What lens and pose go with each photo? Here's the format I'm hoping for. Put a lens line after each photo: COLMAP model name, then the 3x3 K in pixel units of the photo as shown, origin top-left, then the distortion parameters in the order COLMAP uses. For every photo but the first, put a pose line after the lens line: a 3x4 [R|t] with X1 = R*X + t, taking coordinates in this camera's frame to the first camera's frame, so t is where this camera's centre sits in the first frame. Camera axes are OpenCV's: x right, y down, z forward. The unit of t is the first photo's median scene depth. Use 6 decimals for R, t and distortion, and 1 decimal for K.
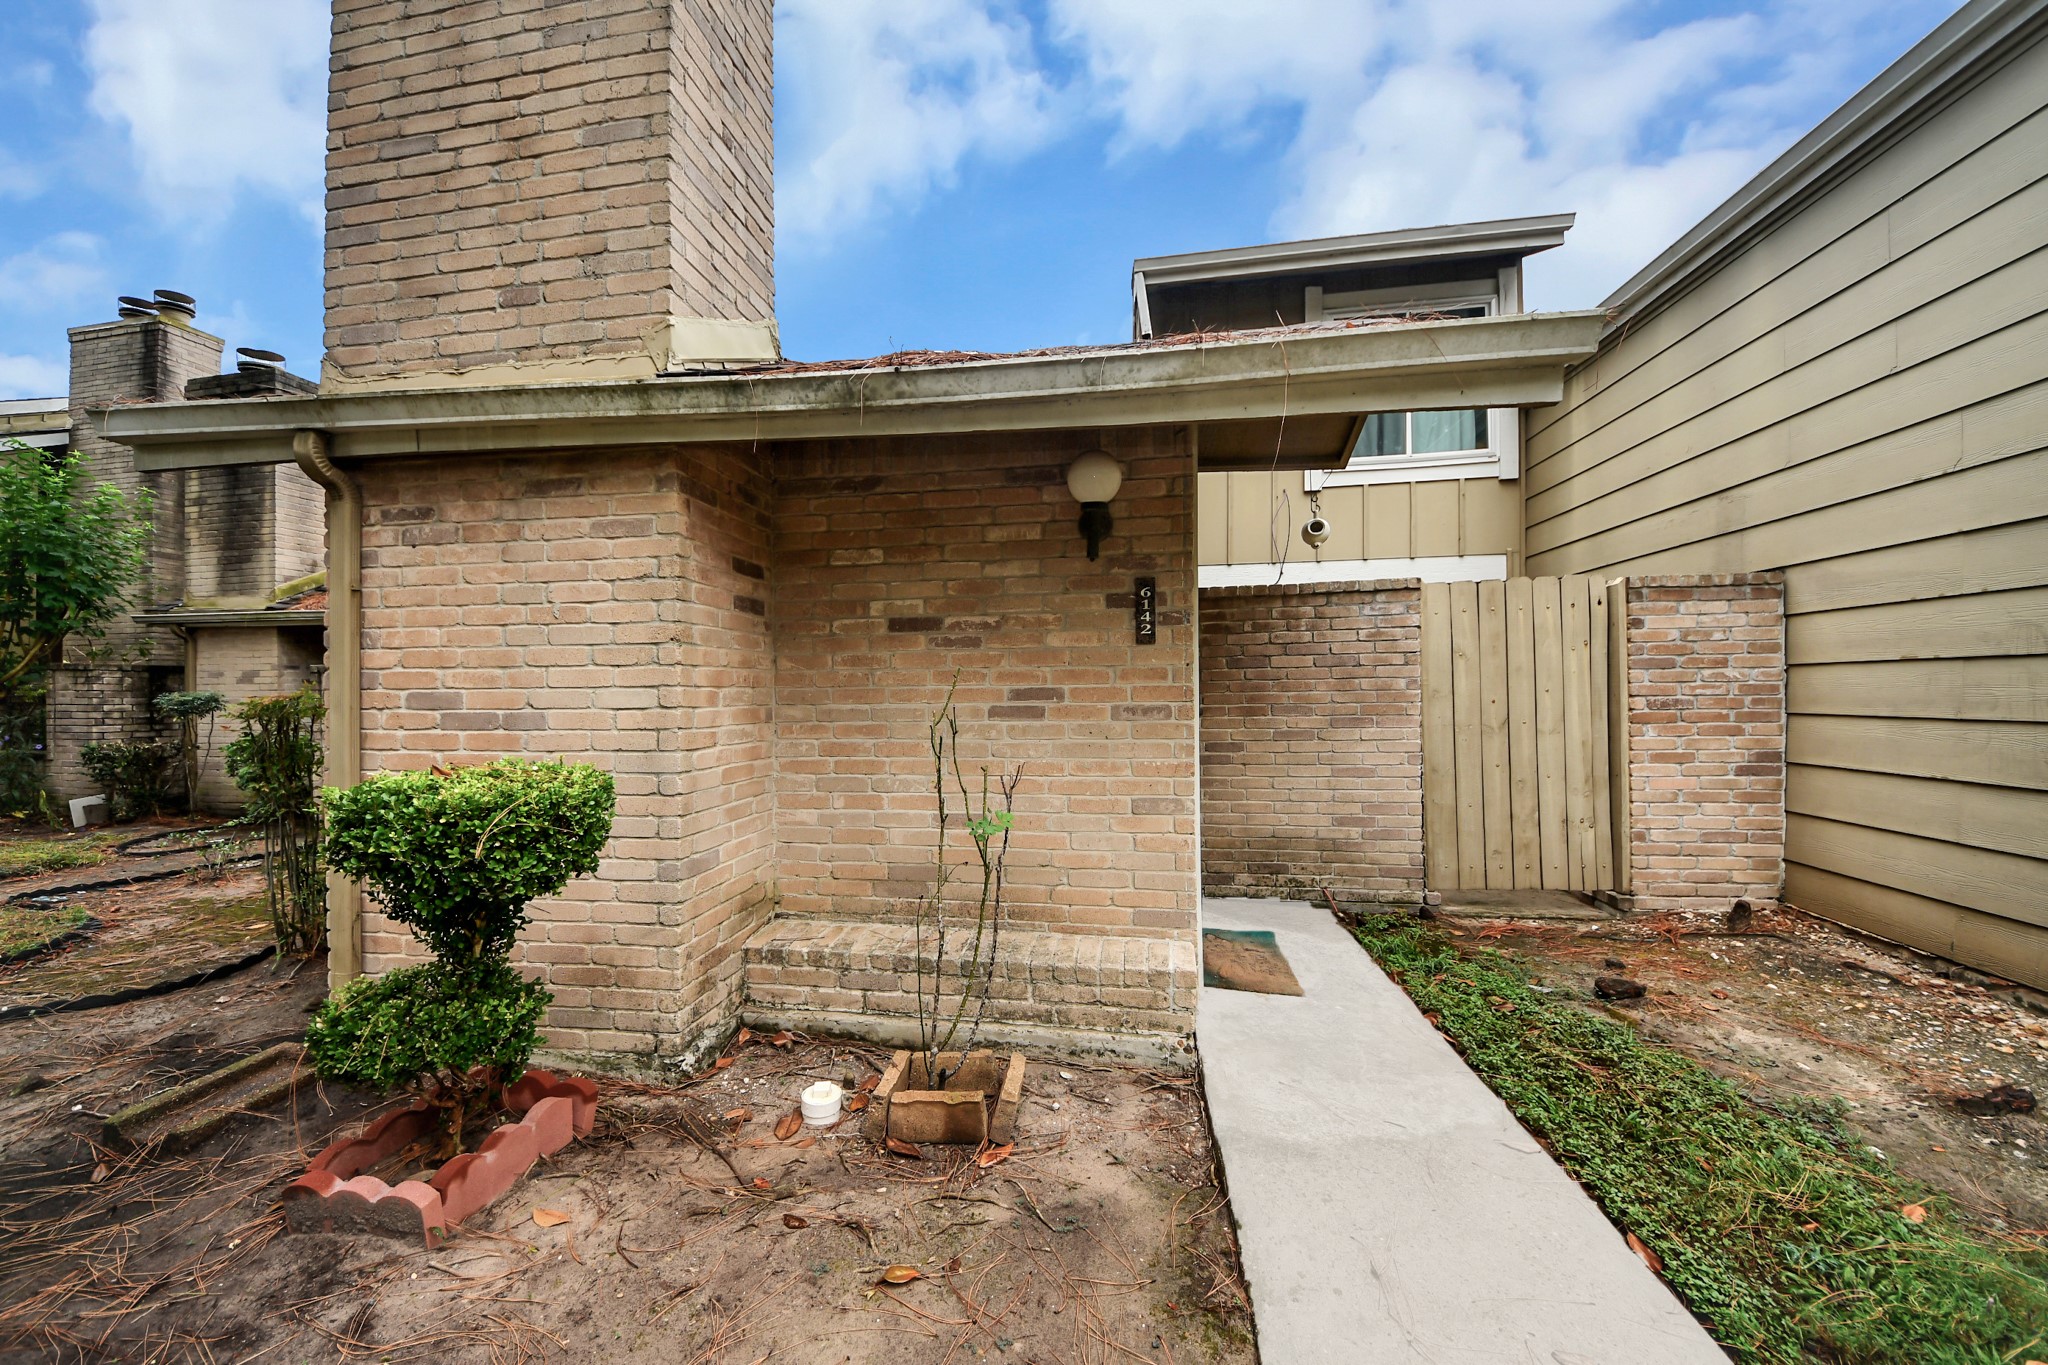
lens RADIAL K [[725.7, 0, 1021.2], [0, 725.7, 690.4], [0, 0, 1]] dist [0.025621, -0.016298]
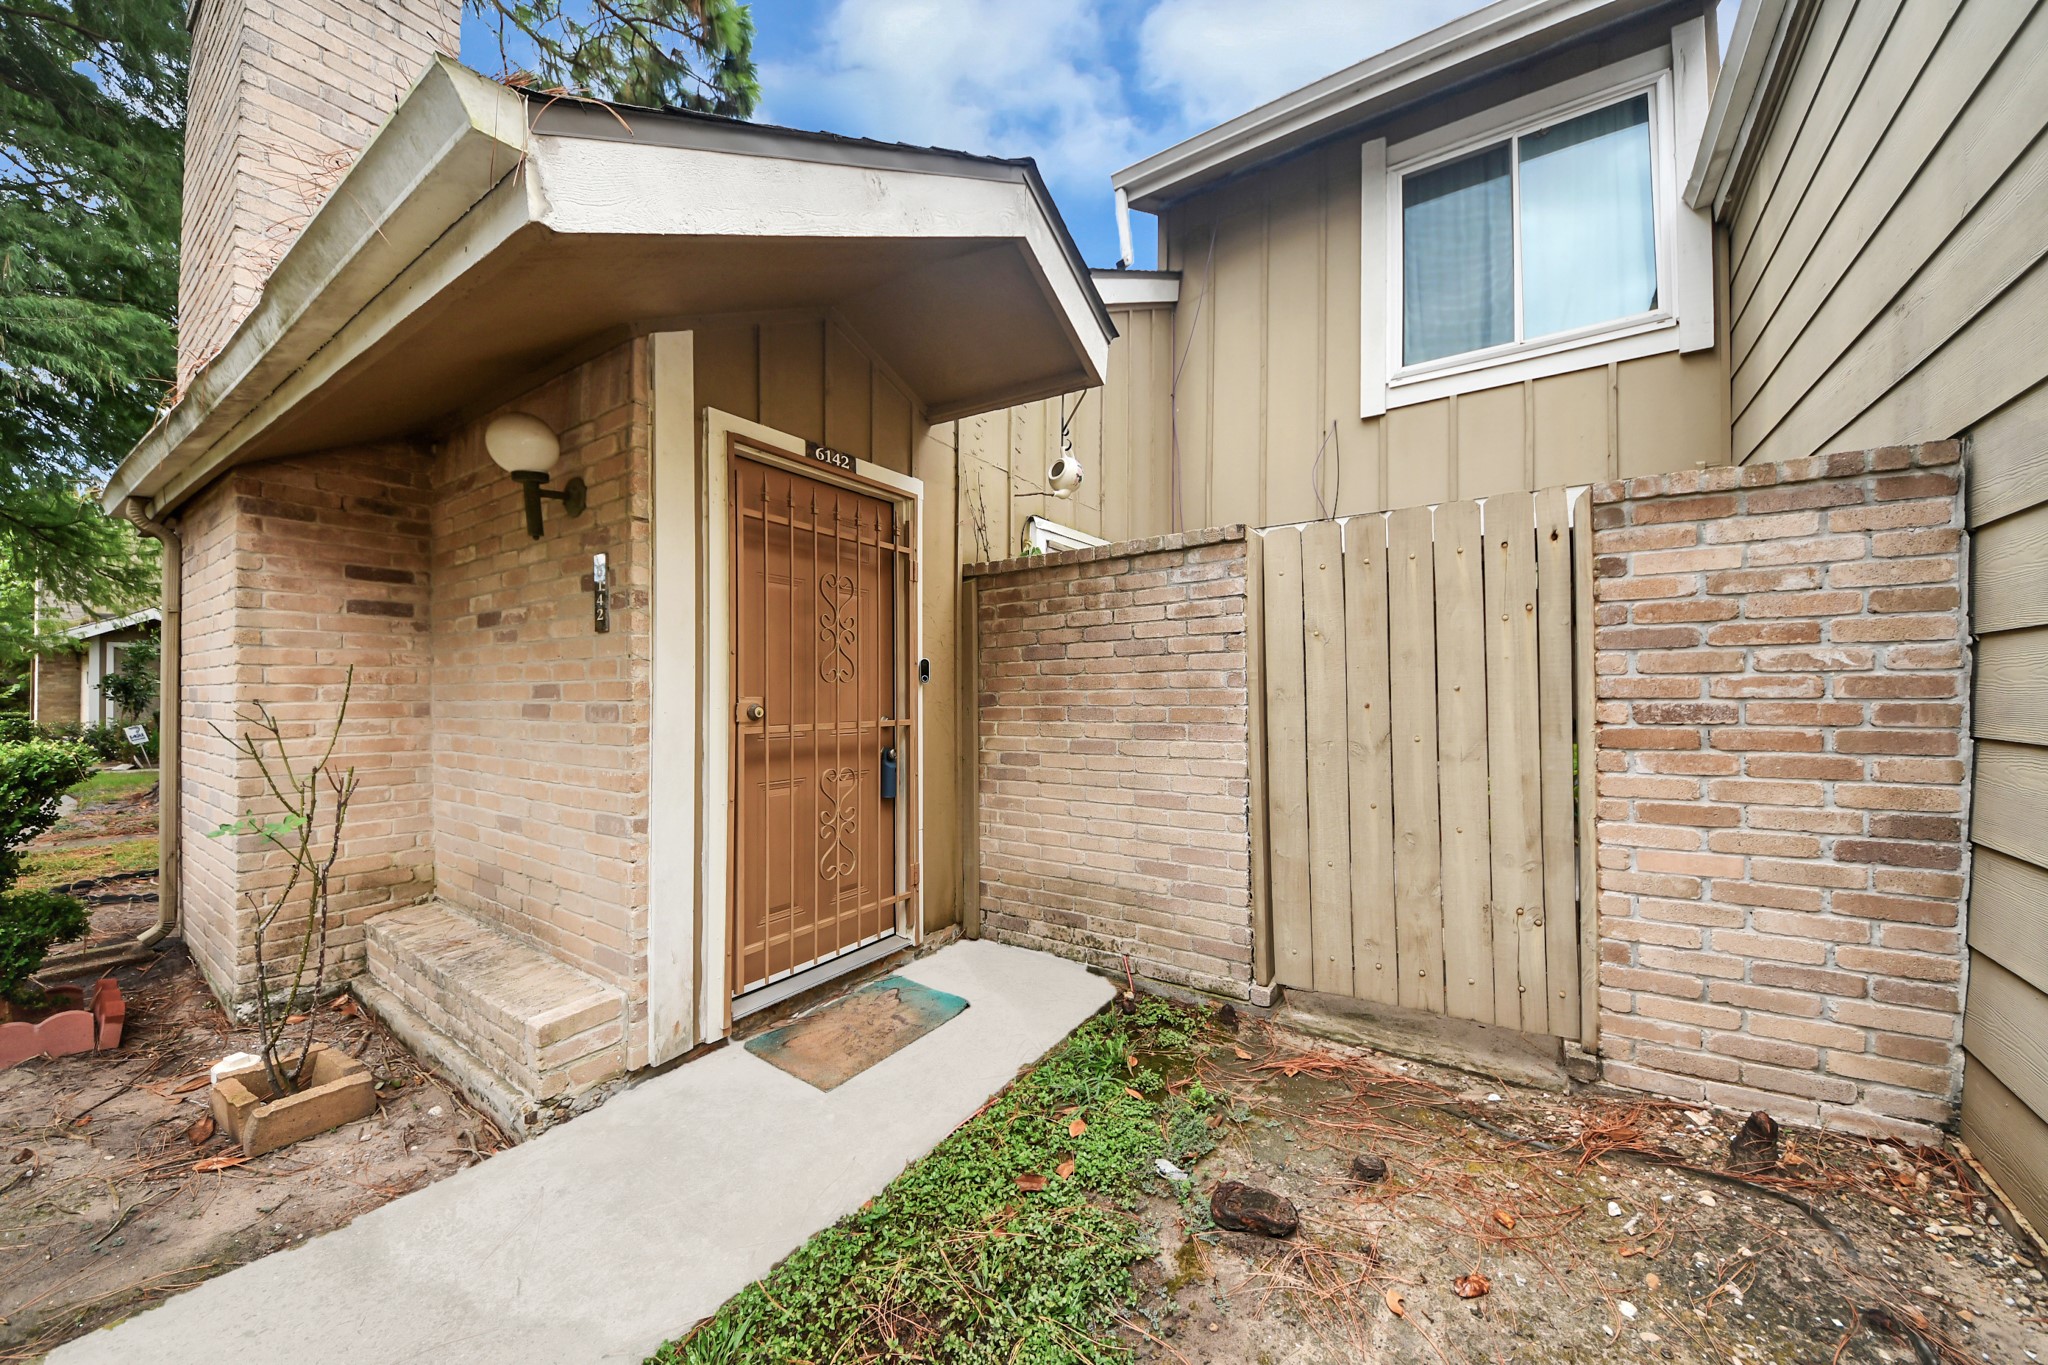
lens RADIAL K [[725.7, 0, 1021.2], [0, 725.7, 690.4], [0, 0, 1]] dist [0.025621, -0.016298]
pose [[0.898691, 0.003008, -0.438572, 0.682179], [-0.002584, 0.999995, 0.001562, 0.001381], [0.438575, -0.000270, 0.898694, 0.307120]]
